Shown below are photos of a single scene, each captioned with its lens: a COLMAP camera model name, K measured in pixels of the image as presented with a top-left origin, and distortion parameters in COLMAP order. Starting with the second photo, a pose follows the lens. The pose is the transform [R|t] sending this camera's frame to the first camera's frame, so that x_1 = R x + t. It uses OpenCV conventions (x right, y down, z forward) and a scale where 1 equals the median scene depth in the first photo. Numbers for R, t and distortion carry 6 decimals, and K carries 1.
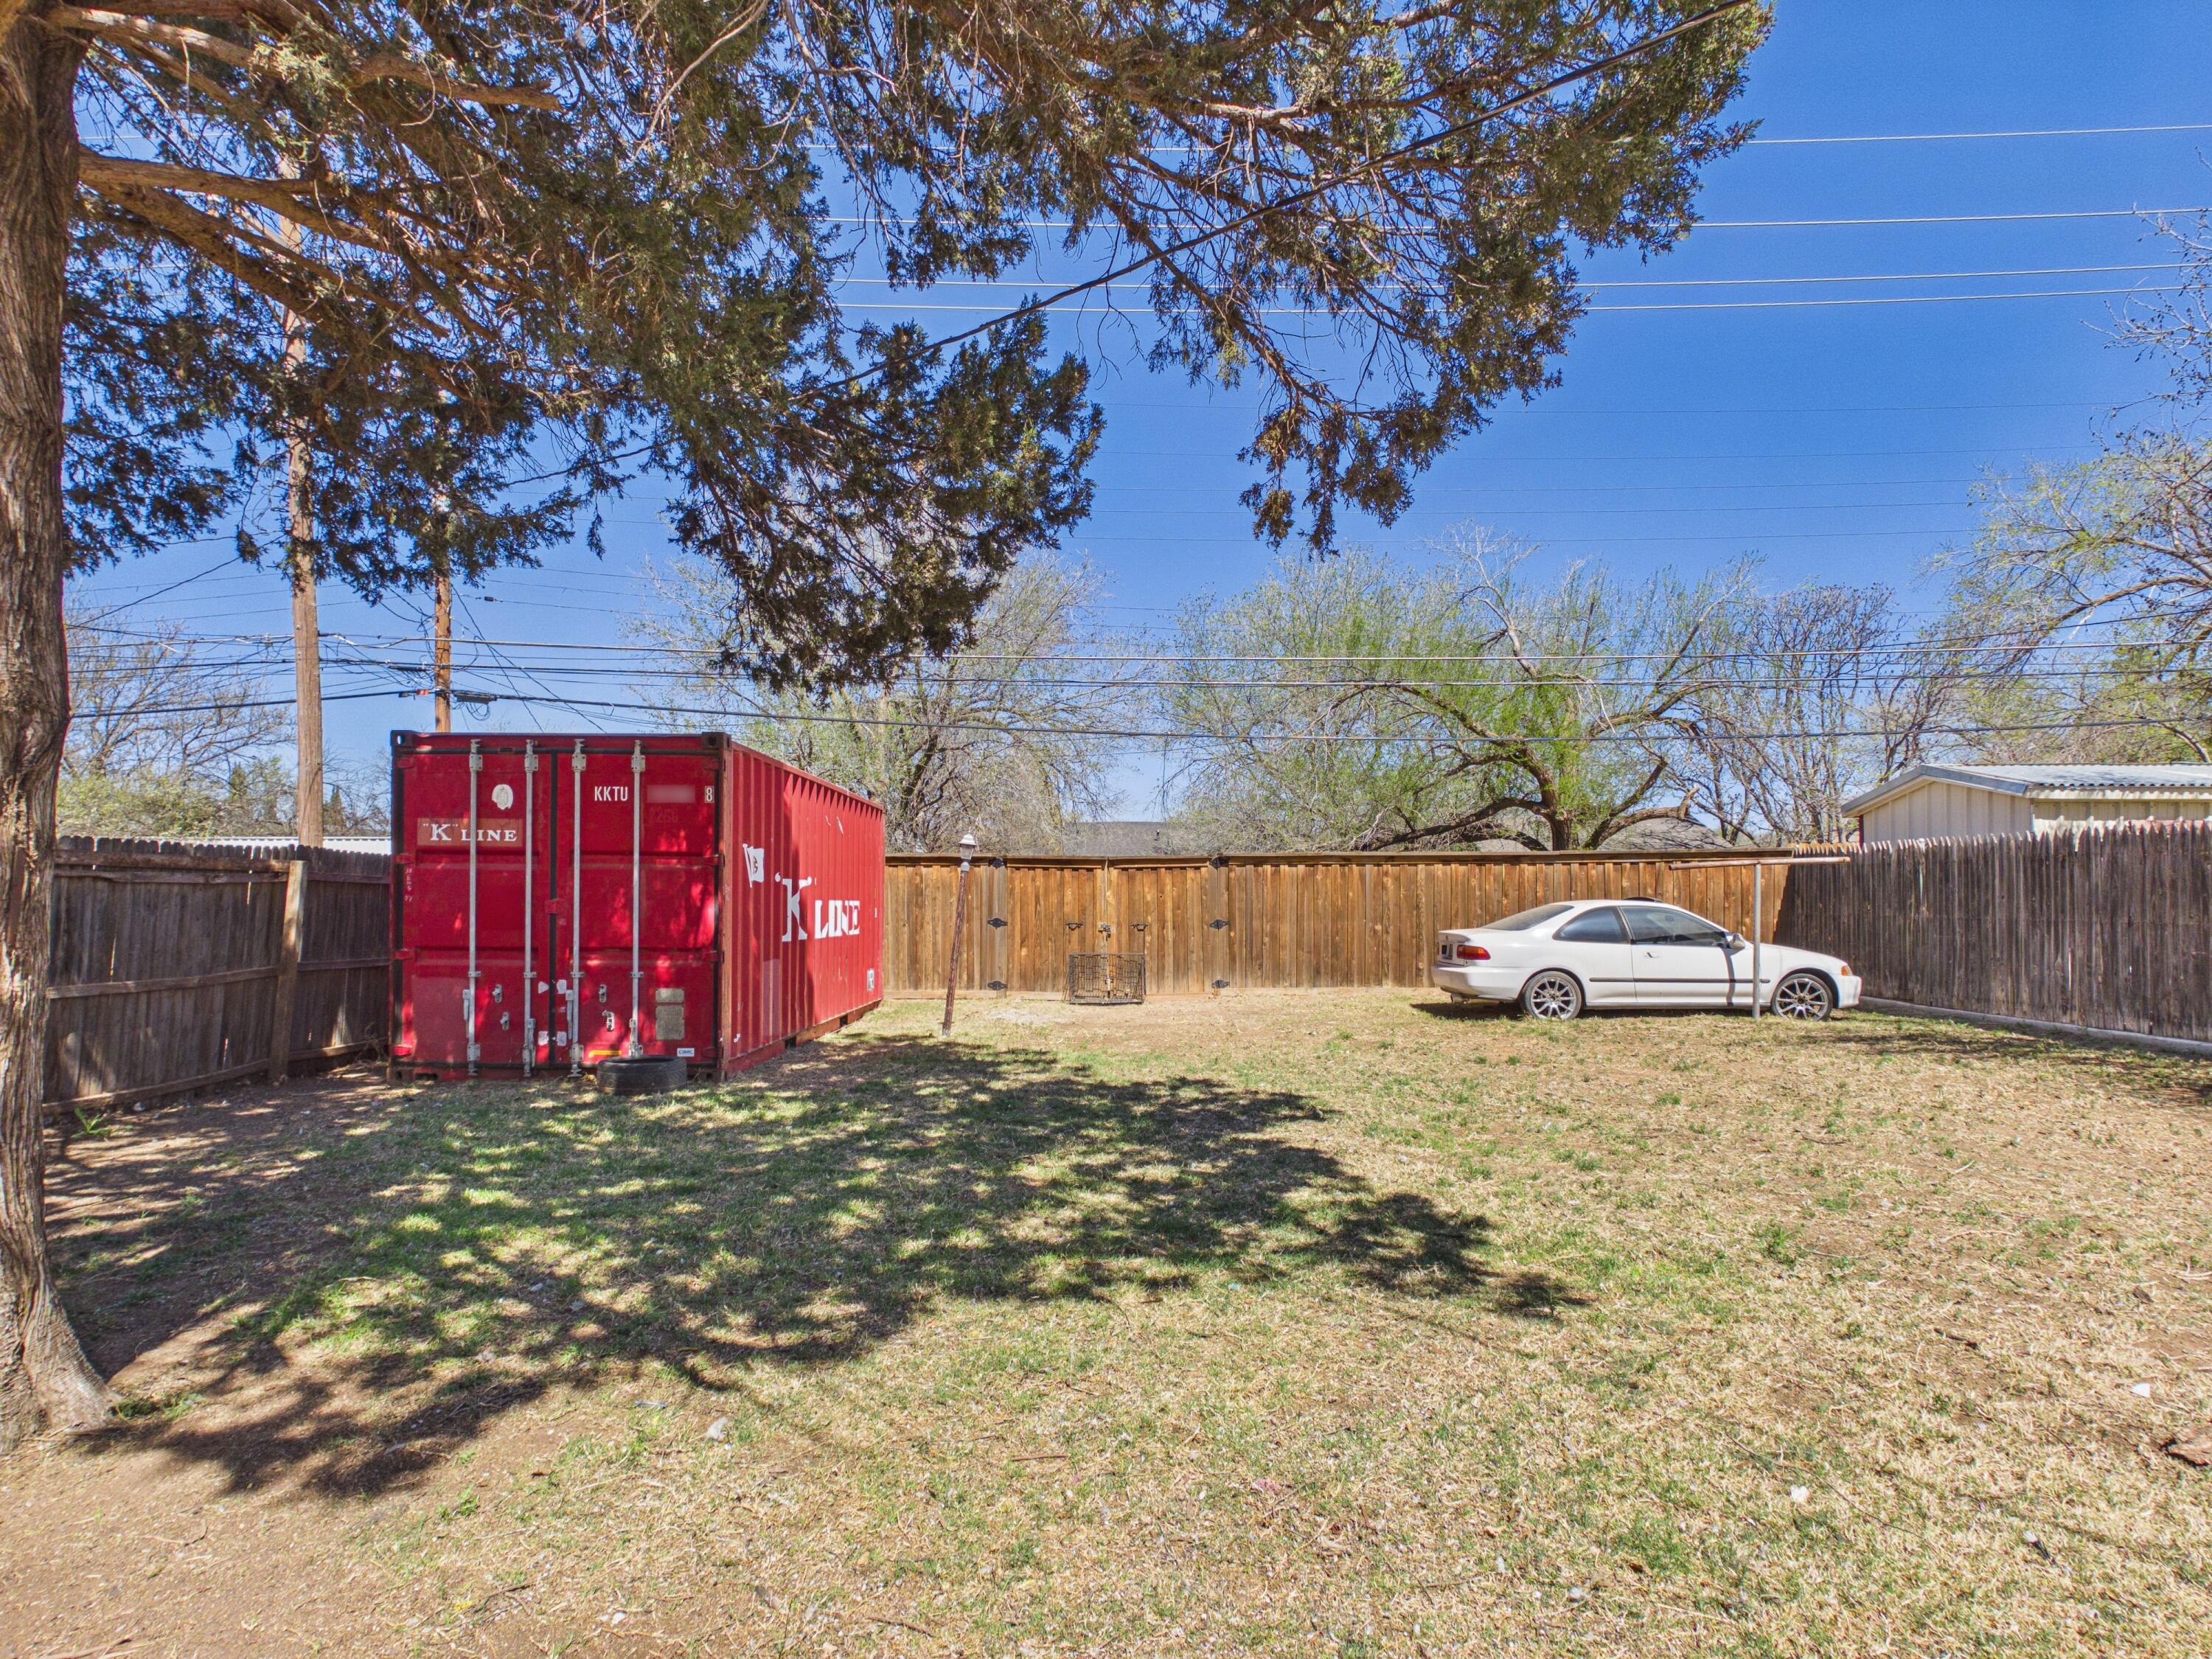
lens RADIAL K [[1118.9, 0, 1106.0], [0, 1118.9, 878.8], [0, 0, 1]] dist [0.003472, 0.000711]
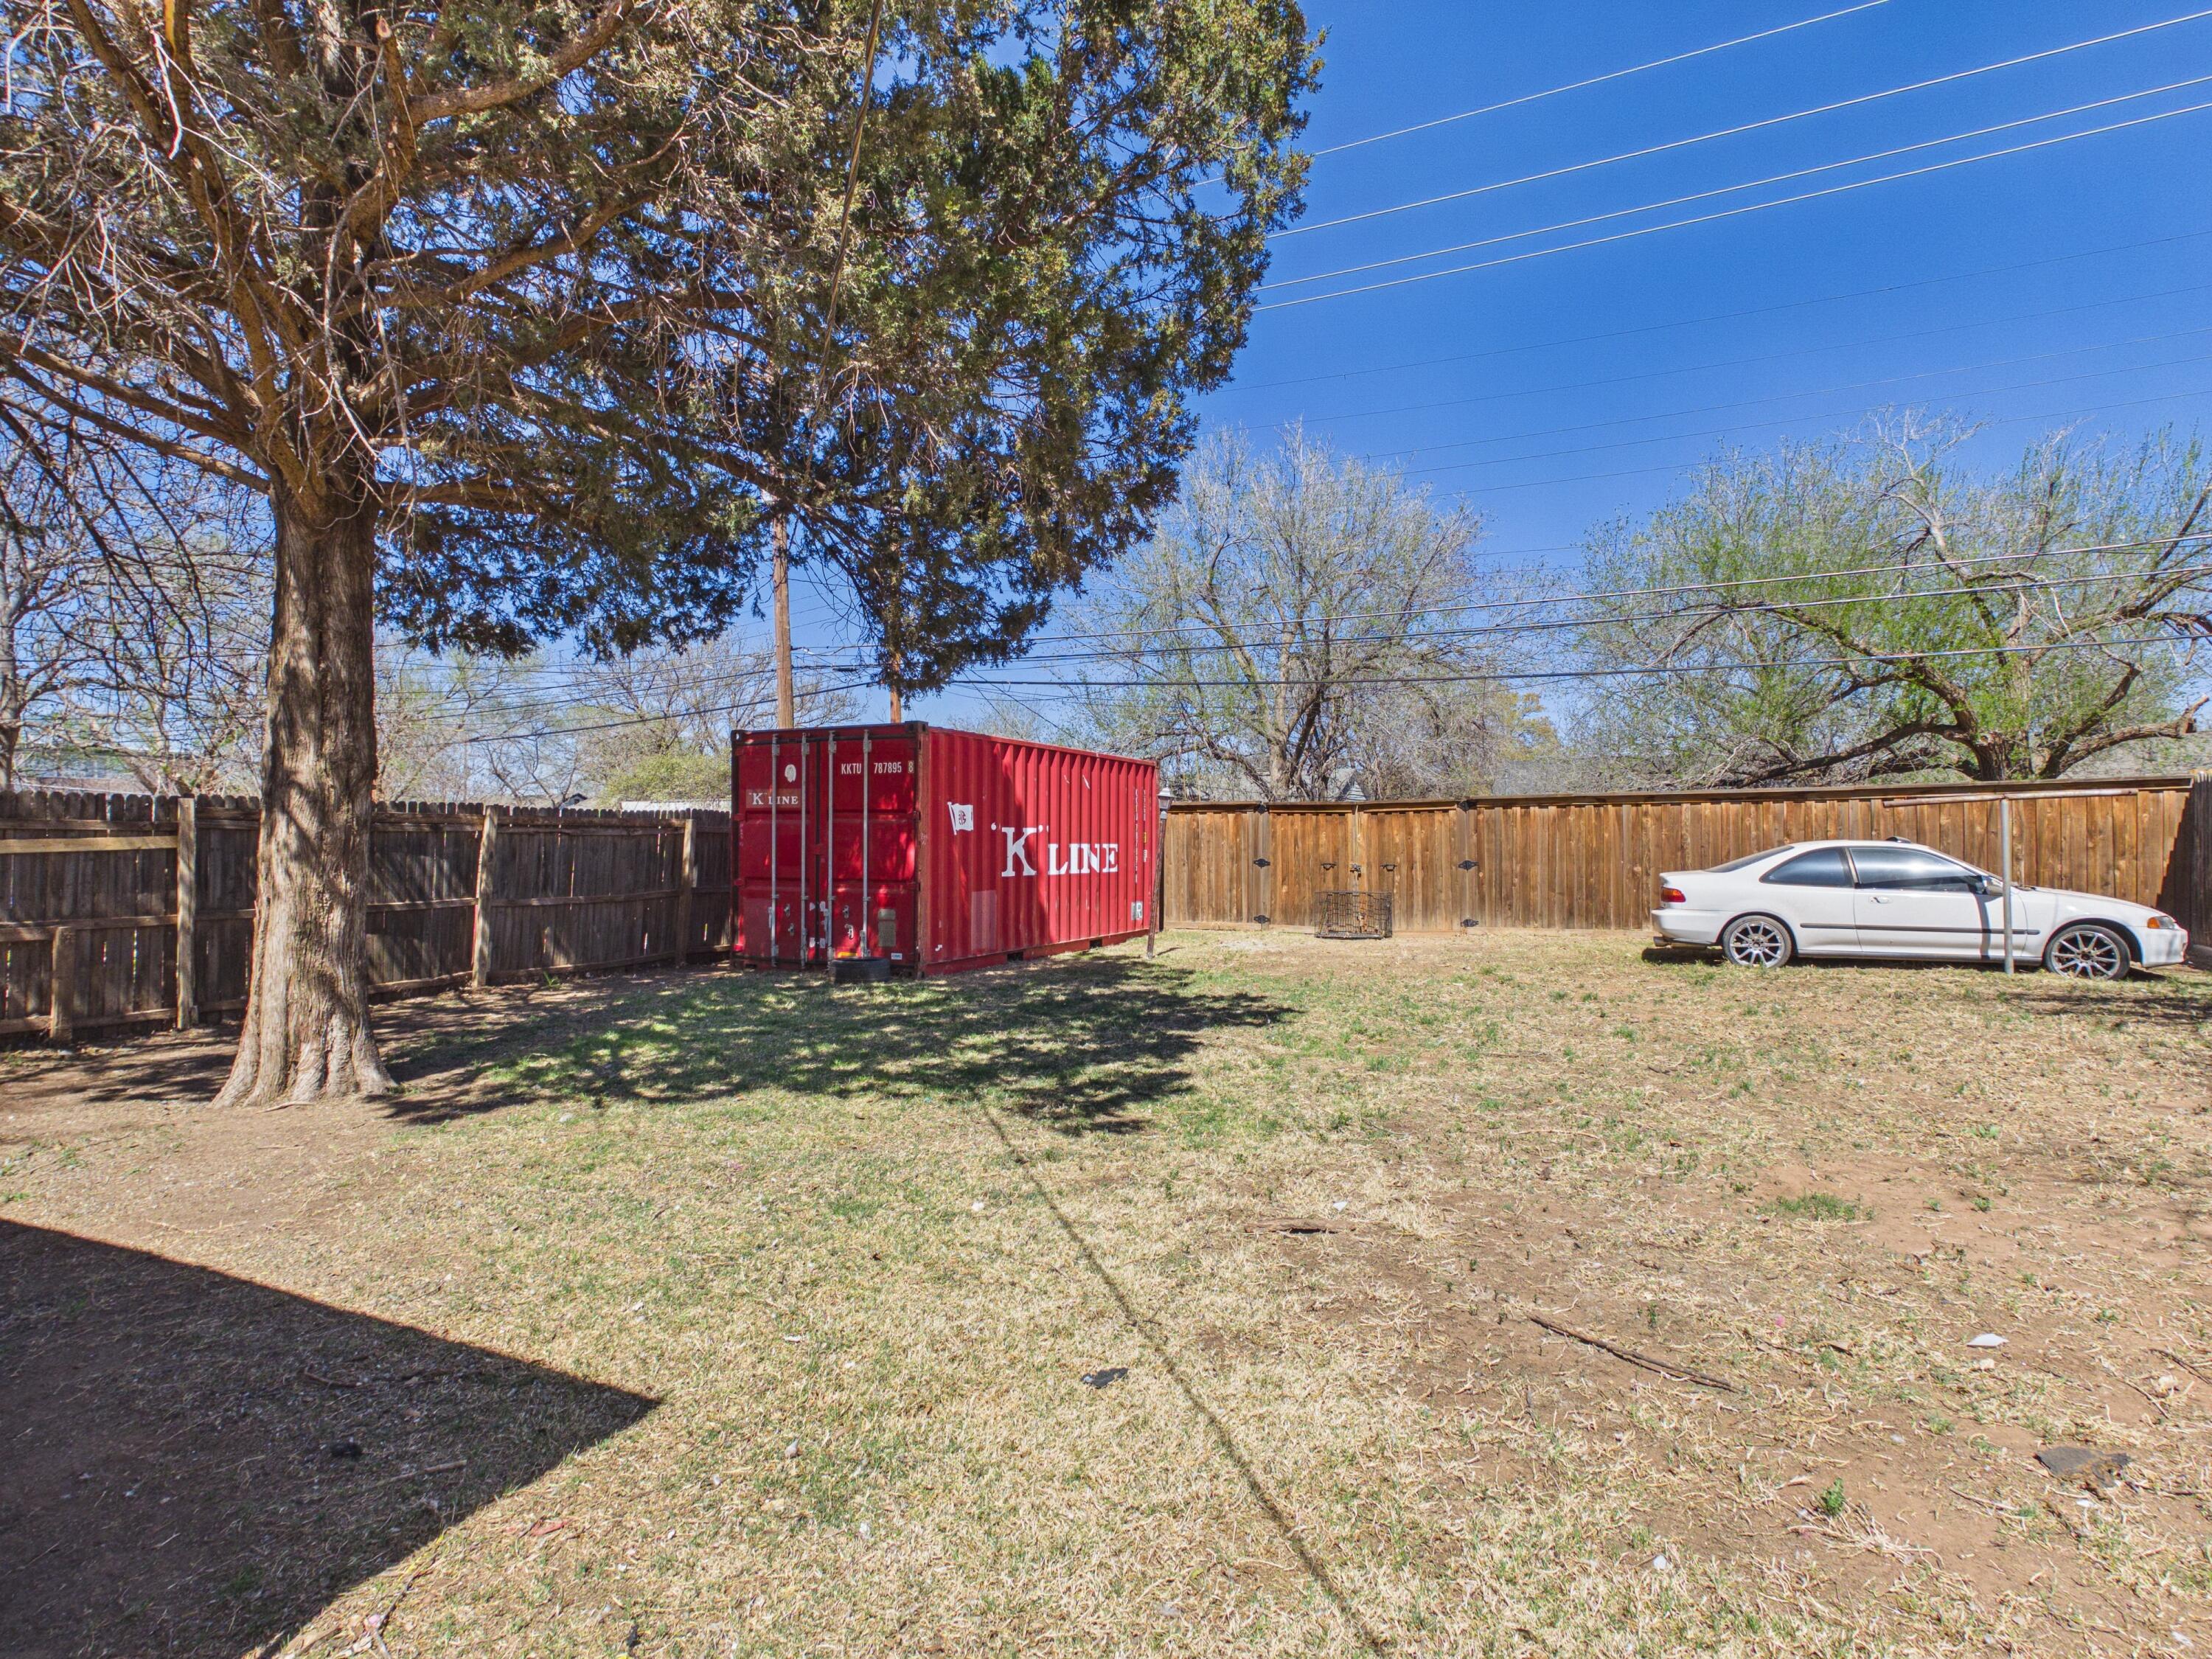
lens RADIAL K [[1089.3, 0, 1103.9], [0, 1089.3, 813.3], [0, 0, 1]] dist [-0.003685, -0.000483]
pose [[0.910795, -0.014995, -0.412586, 0.277838], [0.012381, 0.999883, -0.009007, -0.002962], [0.412673, 0.003096, 0.910874, -0.072302]]
